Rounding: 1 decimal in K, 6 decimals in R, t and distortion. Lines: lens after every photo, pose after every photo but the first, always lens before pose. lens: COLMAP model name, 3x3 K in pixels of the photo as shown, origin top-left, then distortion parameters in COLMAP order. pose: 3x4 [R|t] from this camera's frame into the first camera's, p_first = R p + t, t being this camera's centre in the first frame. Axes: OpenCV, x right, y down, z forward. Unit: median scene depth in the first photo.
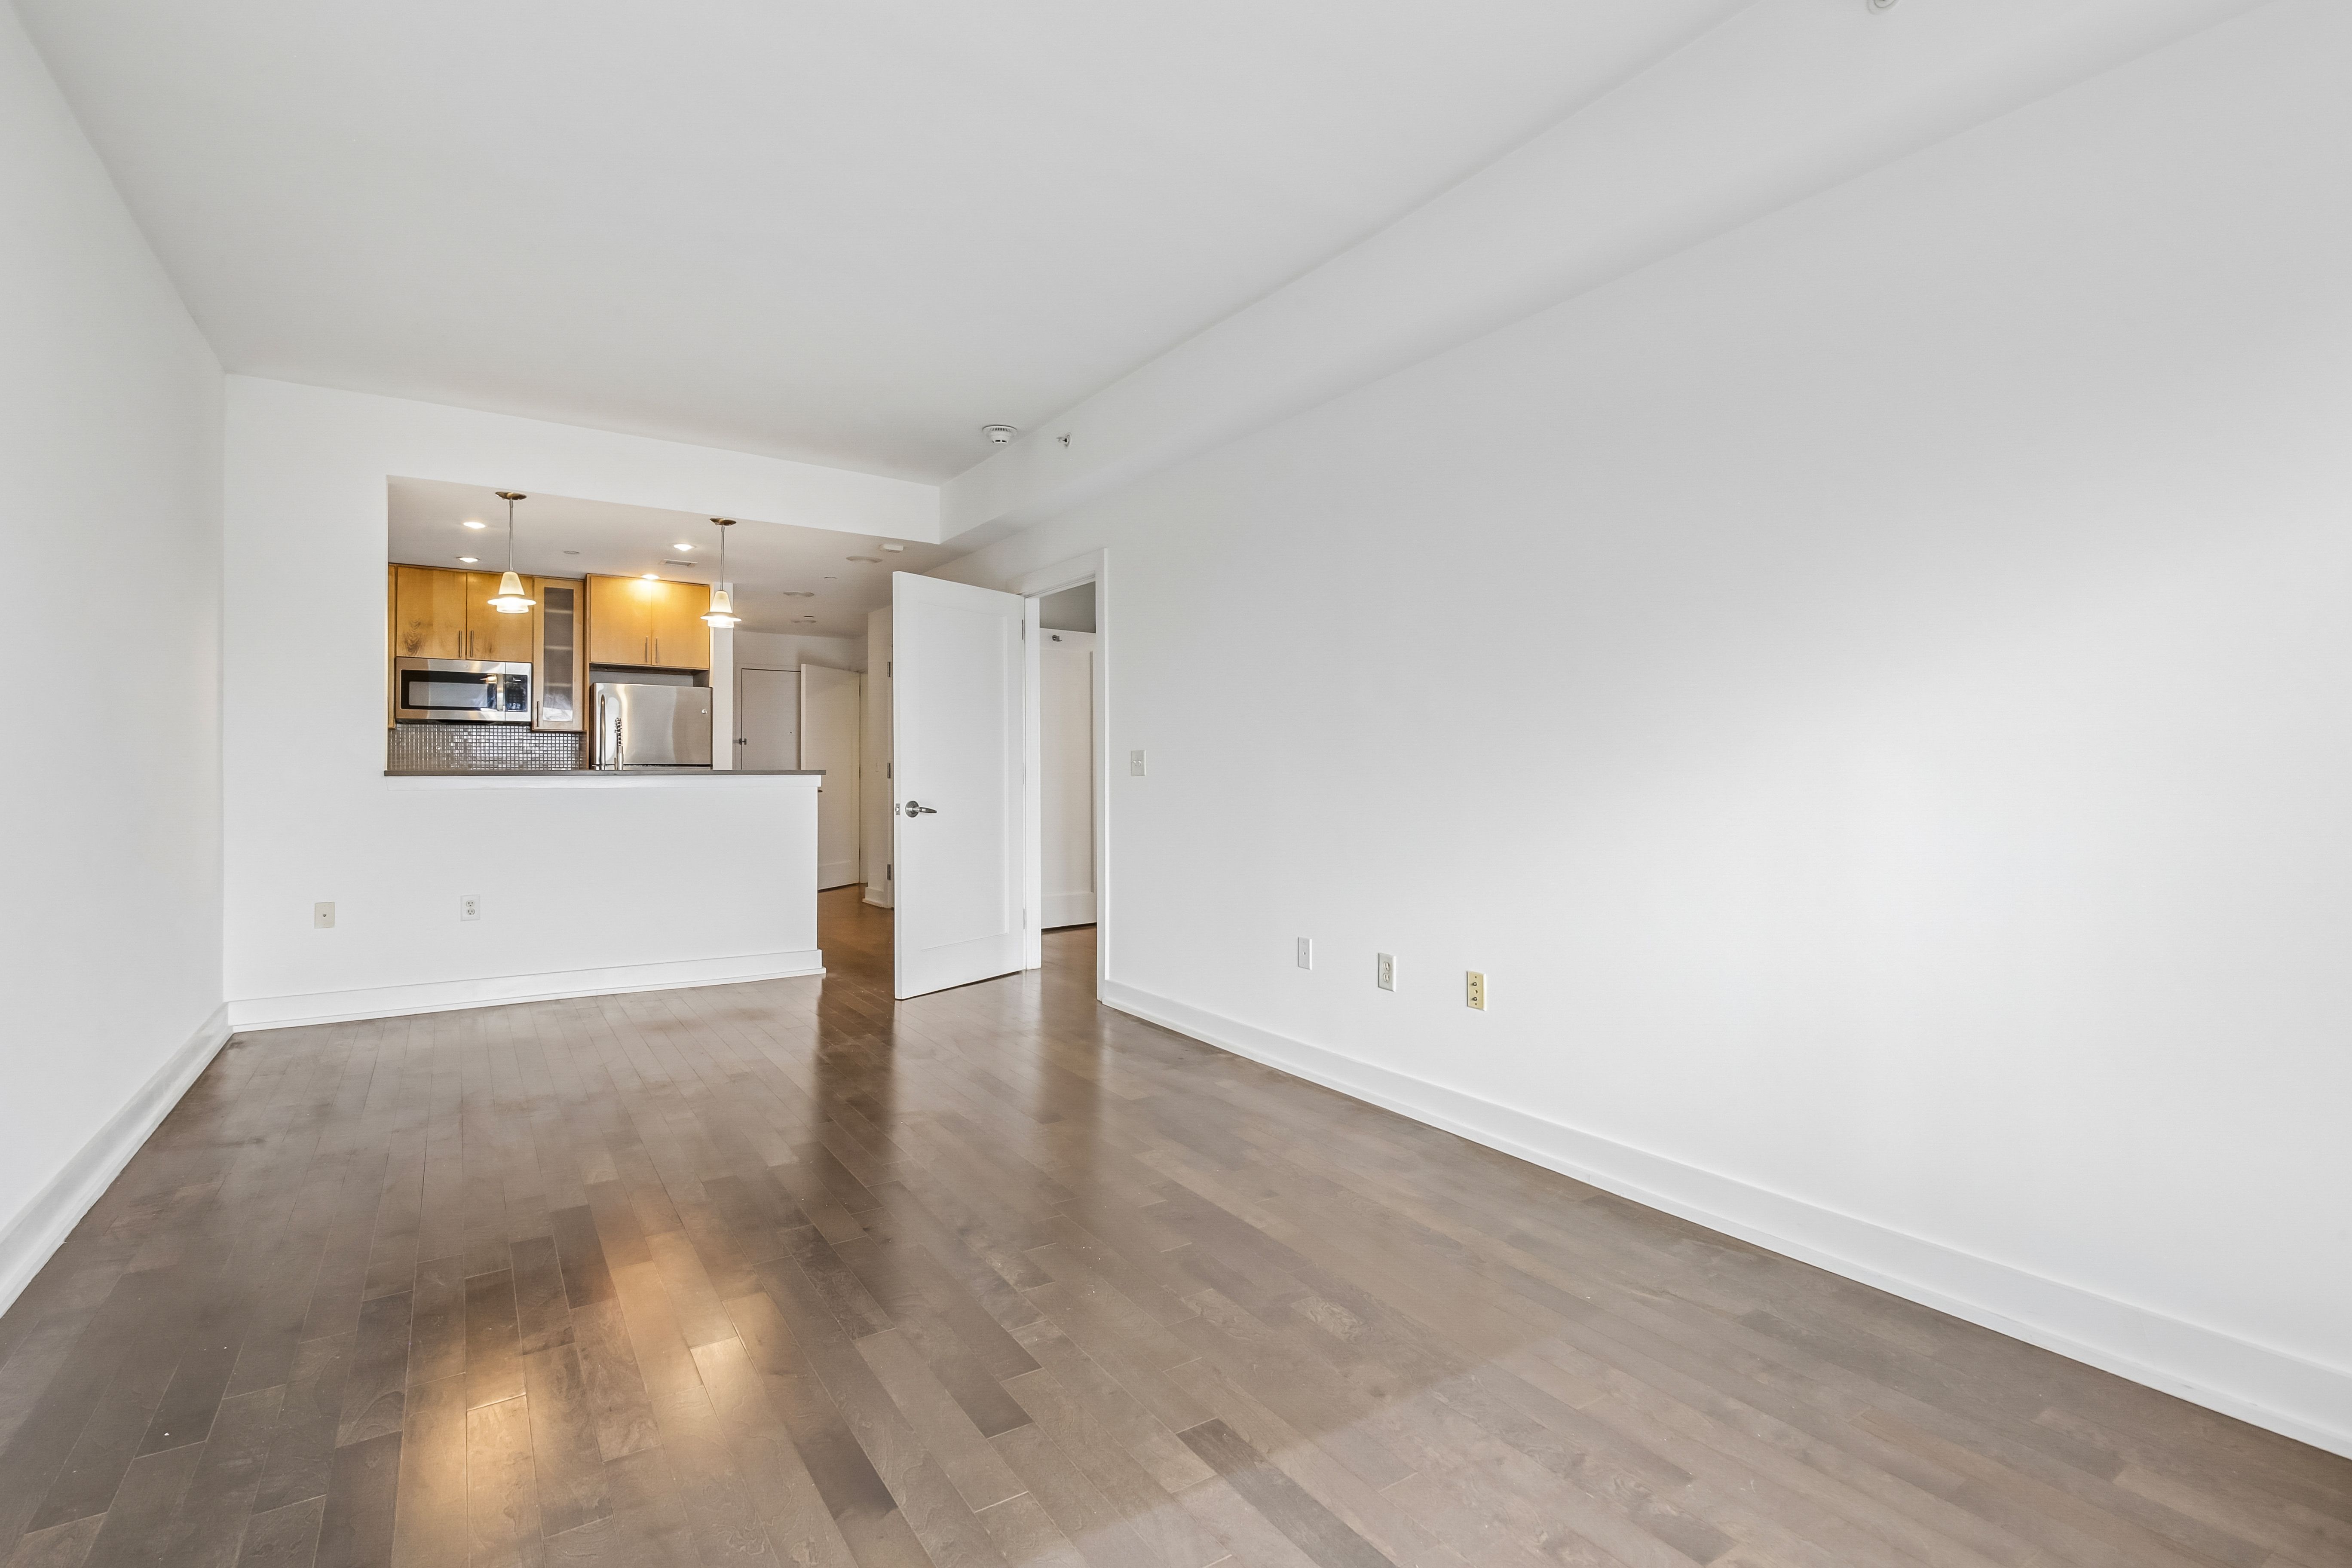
lens RADIAL K [[1073.5, 0, 1162.6], [0, 1073.5, 777.7], [0, 0, 1]] dist [0.015351, -0.005637]
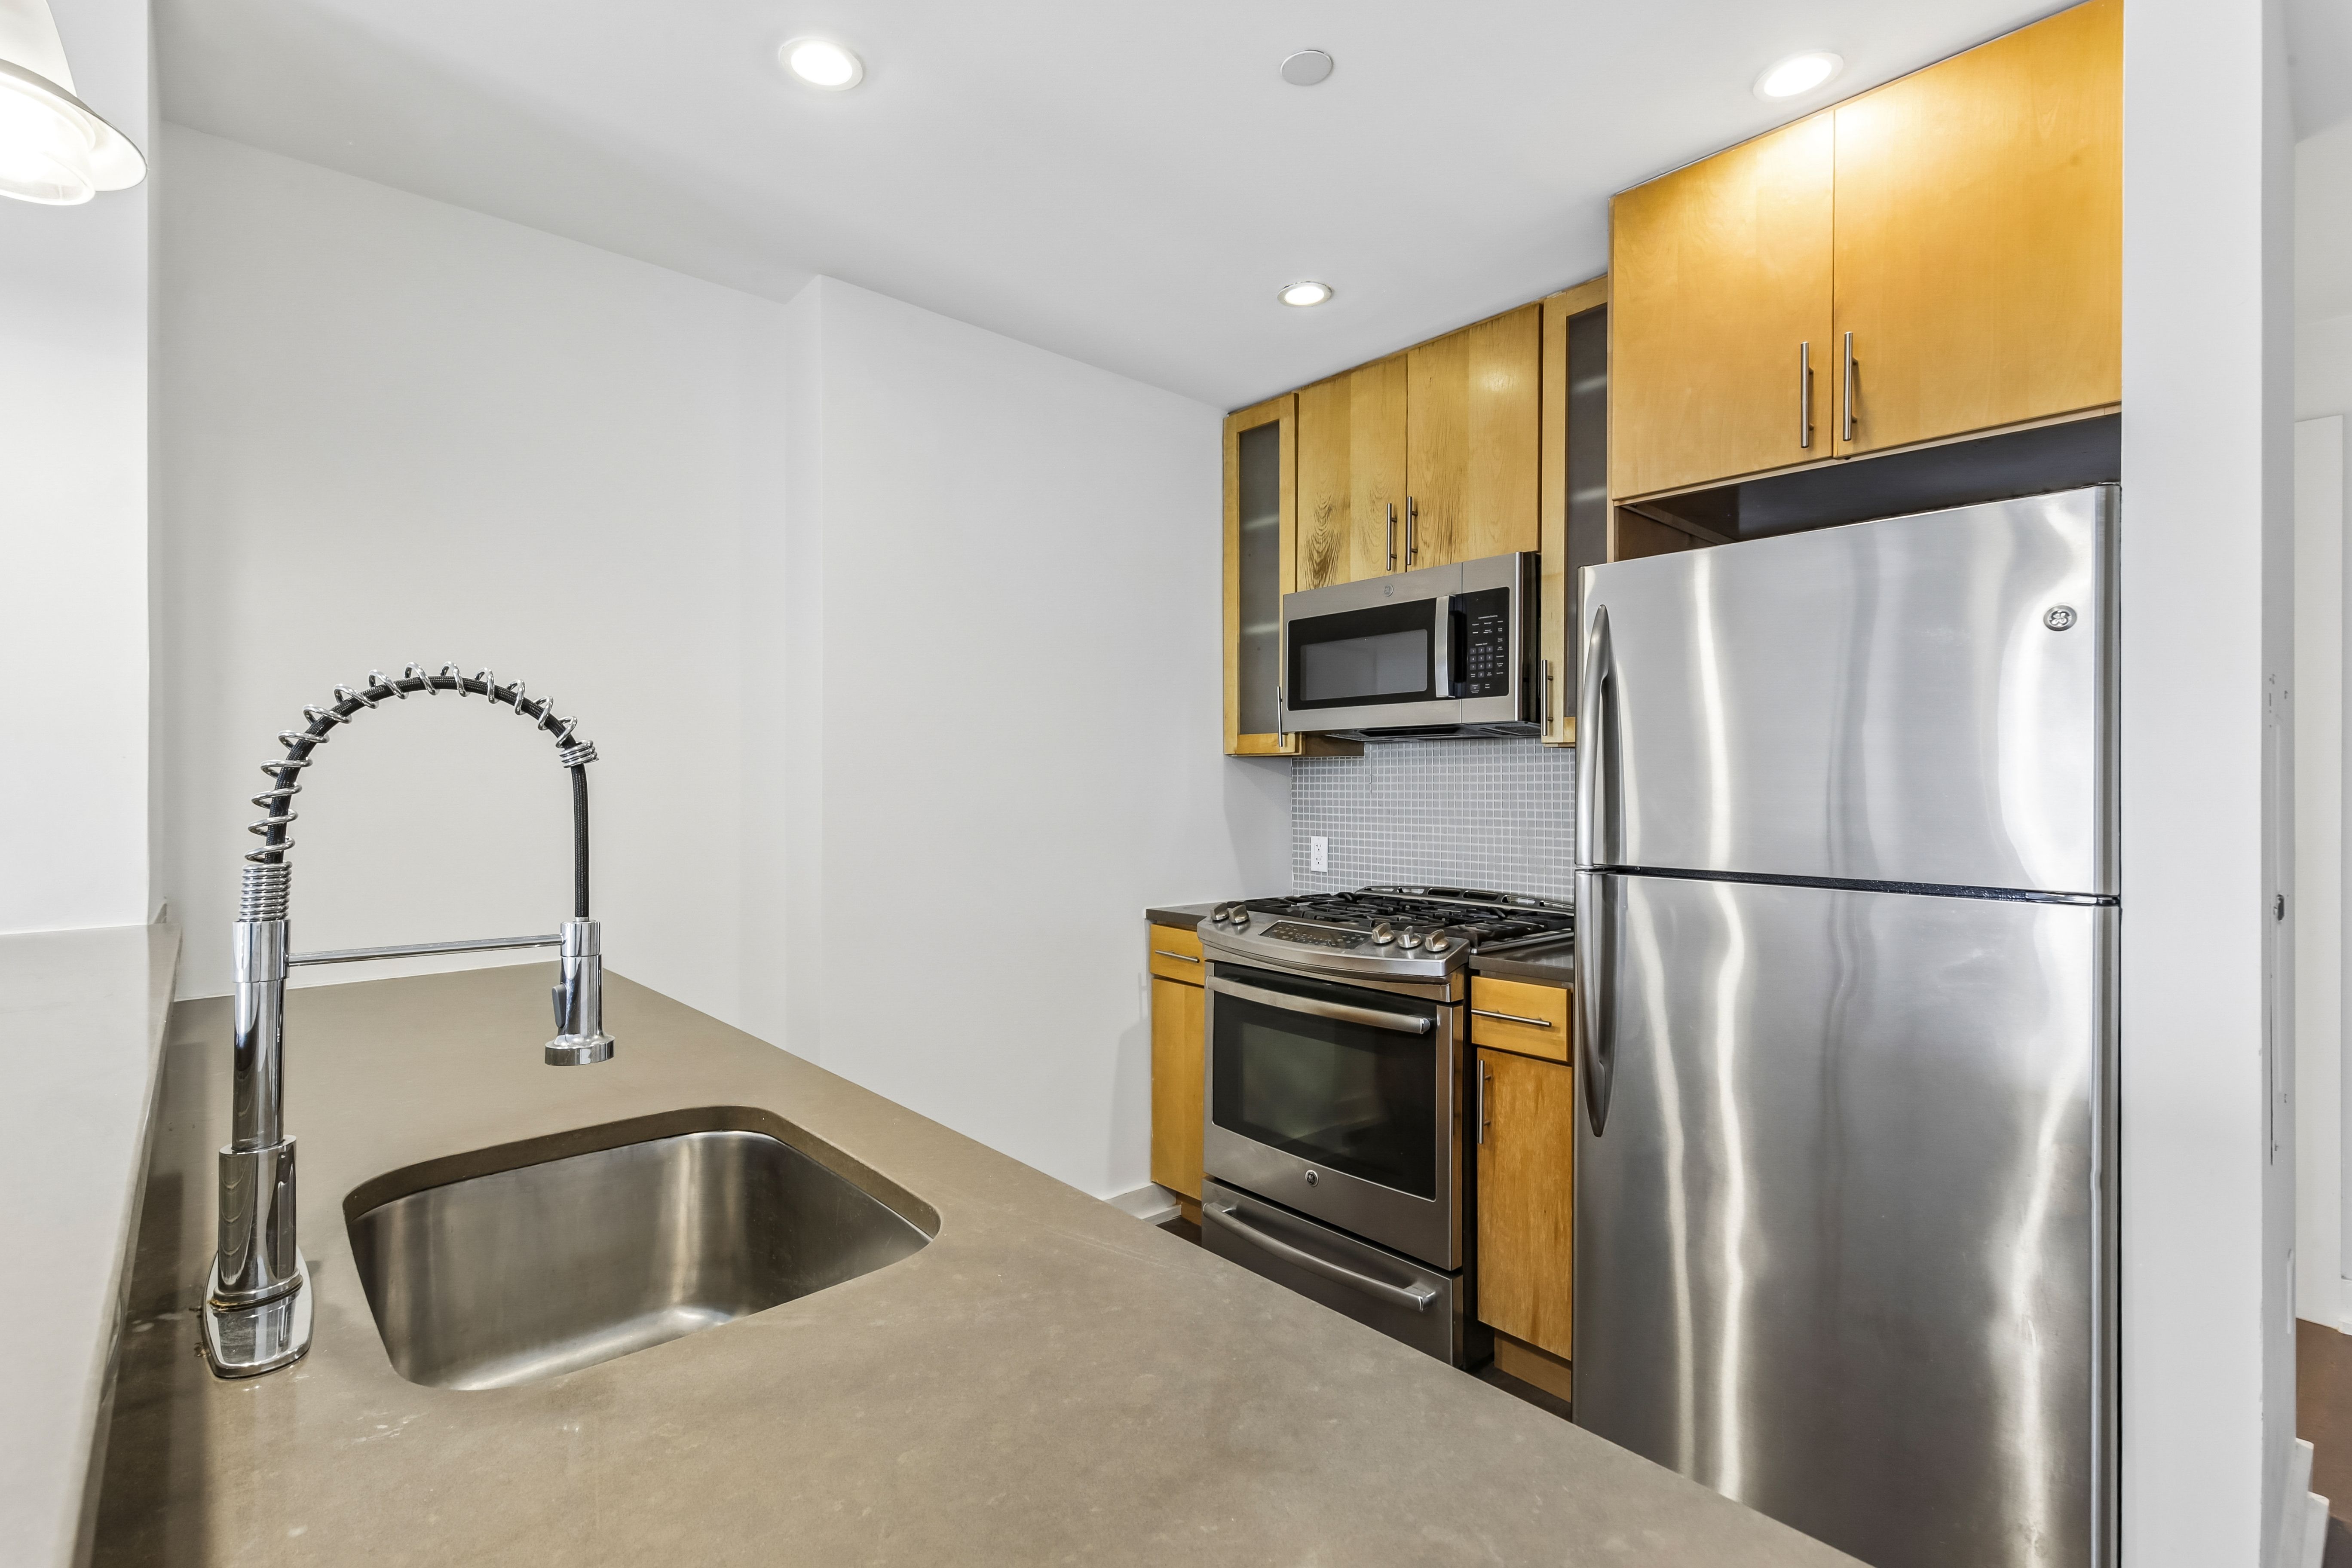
lens RADIAL K [[1073.5, 0, 1169.5], [0, 1073.5, 774.6], [0, 0, 1]] dist [0.015351, -0.005637]
pose [[0.149107, -0.009463, -0.988776, -0.271613], [-0.002105, 0.999949, -0.009887, -0.032067], [0.988819, 0.003556, 0.149079, 0.861102]]
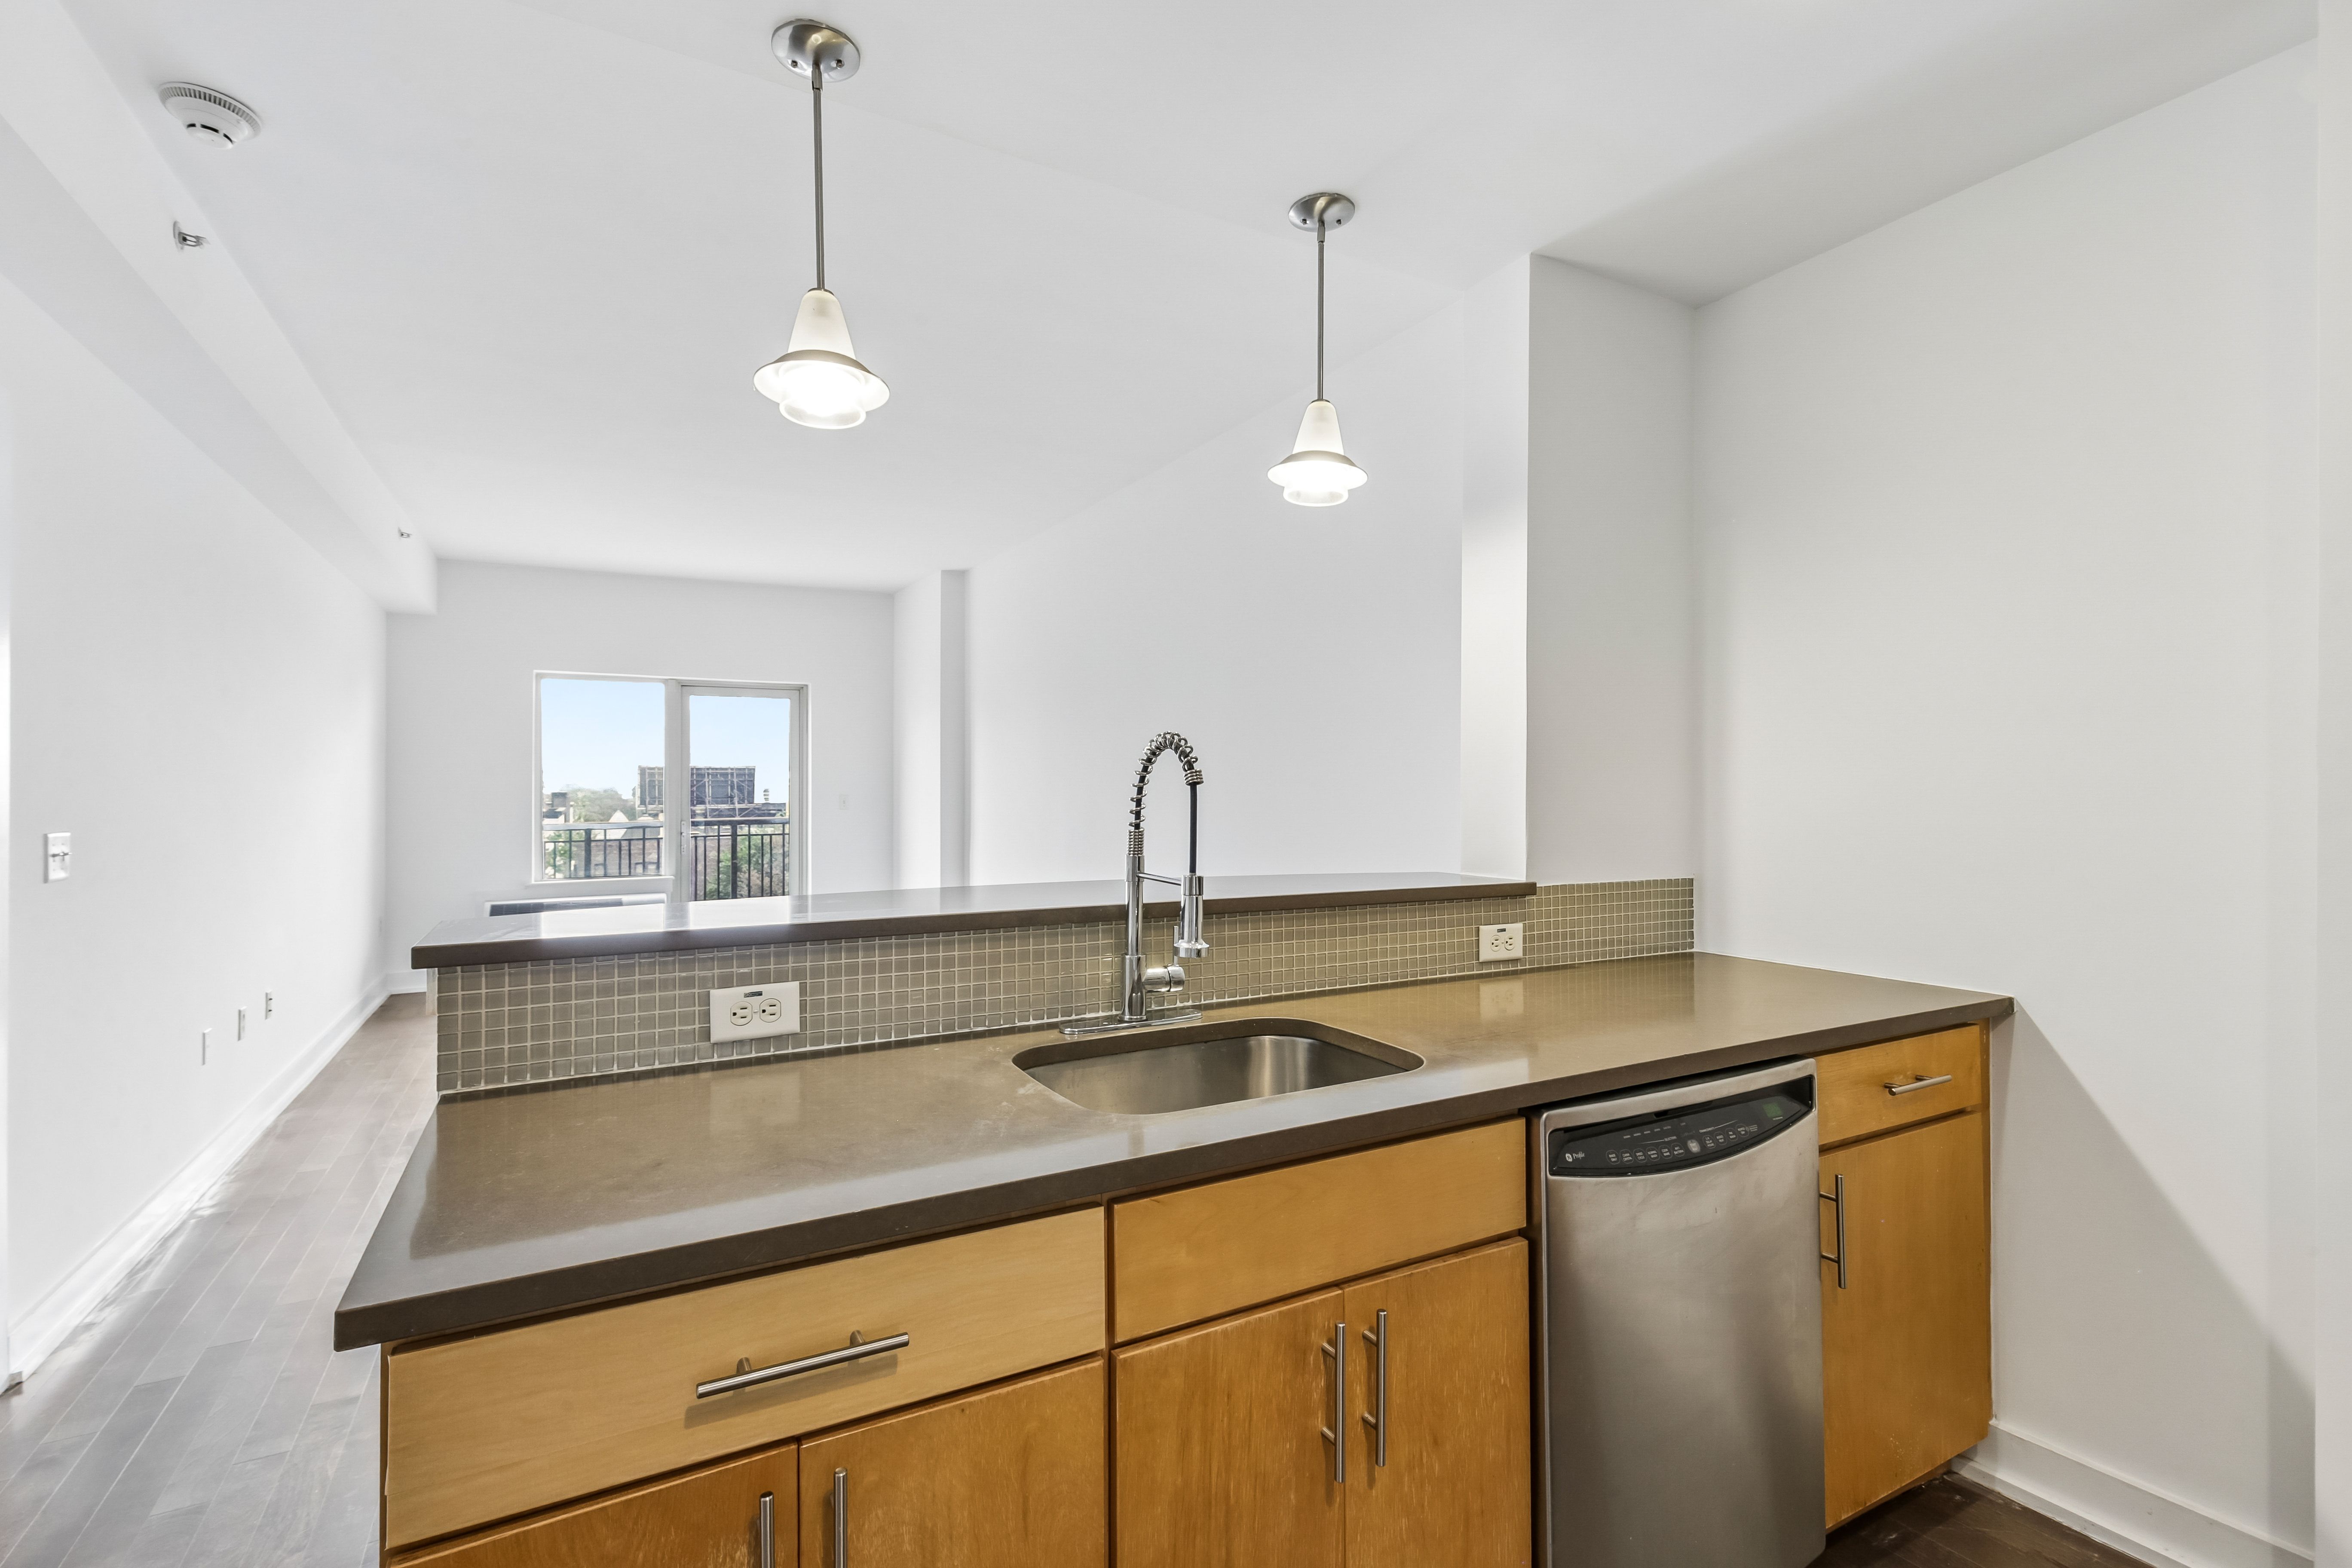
lens RADIAL K [[1073.5, 0, 1193.4], [0, 1073.5, 784.5], [0, 0, 1]] dist [0.015351, -0.005637]
pose [[-0.998356, -0.009298, 0.056556, -0.414783], [-0.008886, 0.999932, 0.007530, -0.035623], [-0.056622, 0.007015, -0.998371, 1.021389]]
